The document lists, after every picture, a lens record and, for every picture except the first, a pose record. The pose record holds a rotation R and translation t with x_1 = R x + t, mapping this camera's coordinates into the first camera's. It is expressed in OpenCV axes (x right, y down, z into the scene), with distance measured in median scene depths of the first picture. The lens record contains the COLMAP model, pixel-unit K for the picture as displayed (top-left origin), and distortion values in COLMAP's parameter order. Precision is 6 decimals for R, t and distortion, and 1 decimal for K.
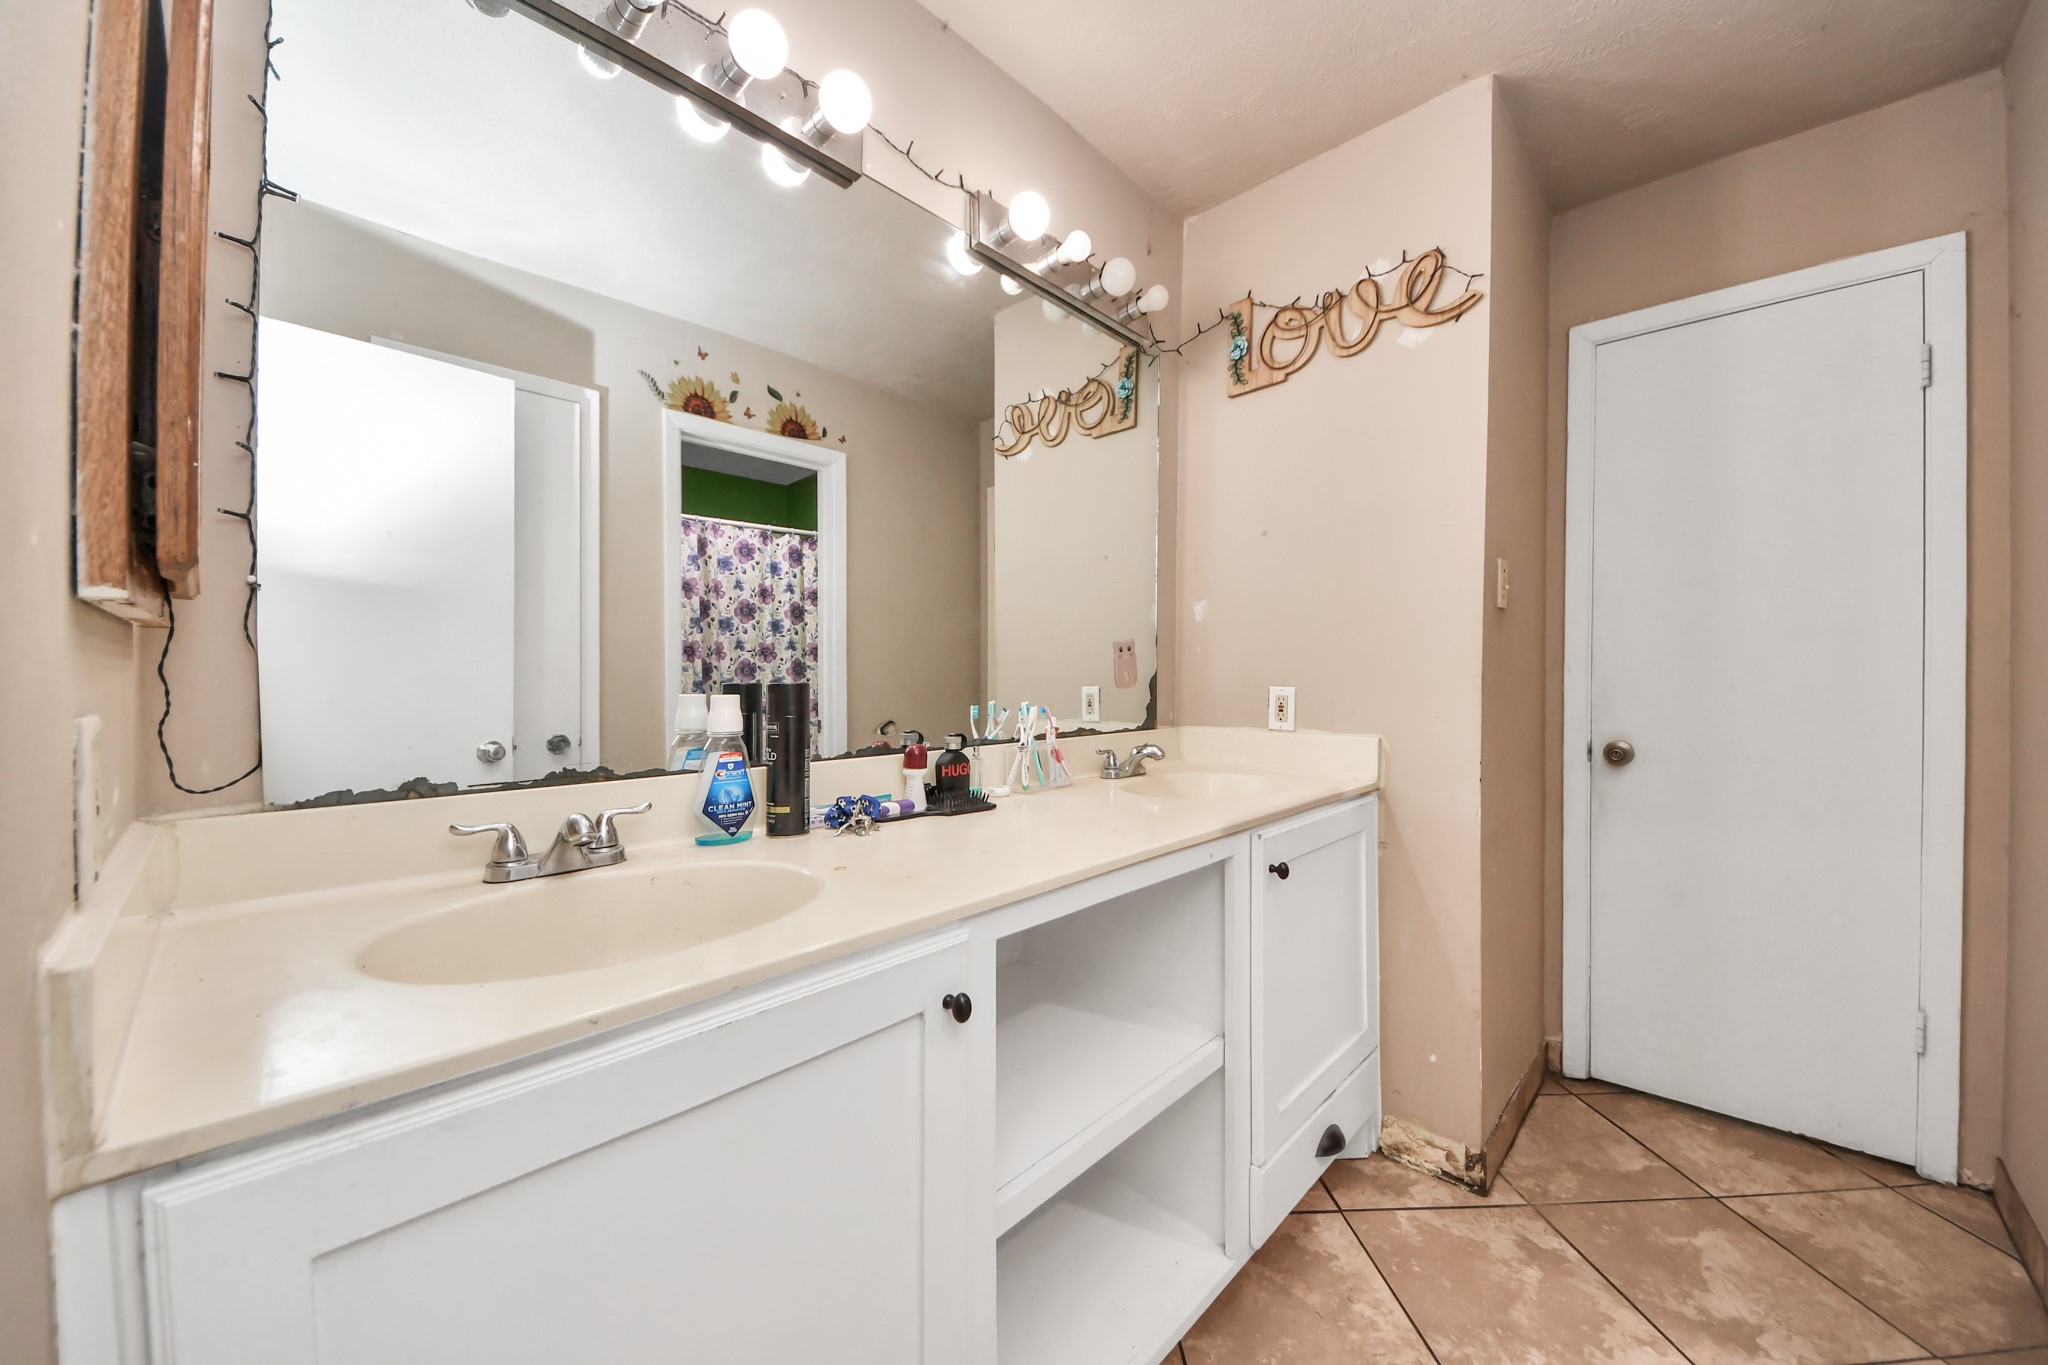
lens RADIAL K [[725.4, 0, 1037.3], [0, 725.4, 677.8], [0, 0, 1]] dist [0.010595, -0.002834]
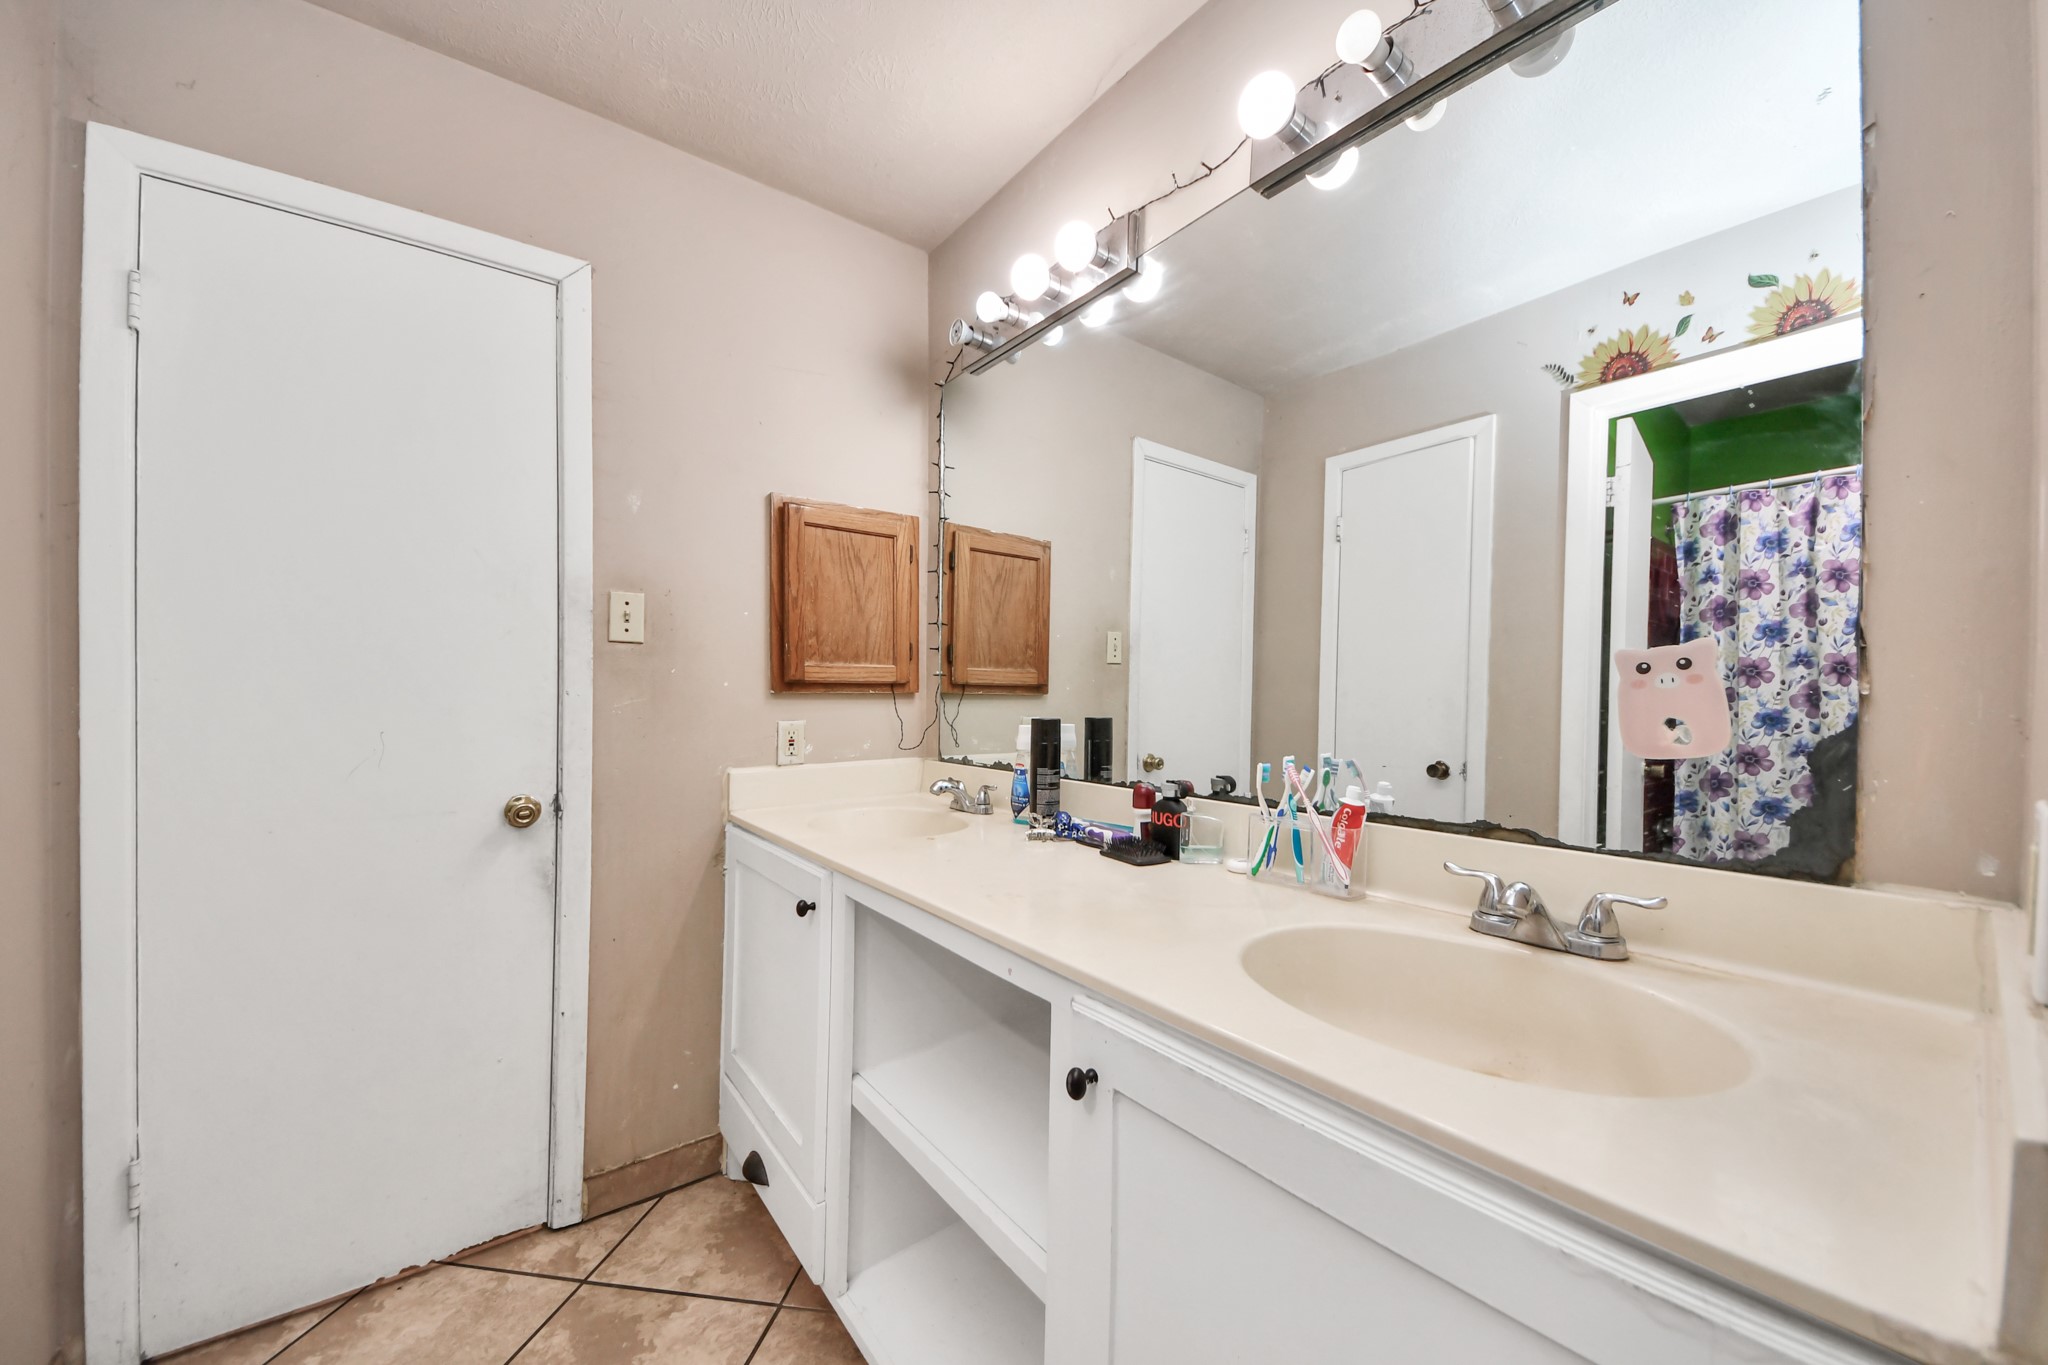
lens RADIAL K [[725.4, 0, 1037.0], [0, 725.4, 687.1], [0, 0, 1]] dist [0.010595, -0.002834]
pose [[-0.091213, -0.006736, -0.995809, 0.375232], [-0.005186, 0.999967, -0.006289, -0.014351], [0.995818, 0.004590, -0.091245, 0.423360]]
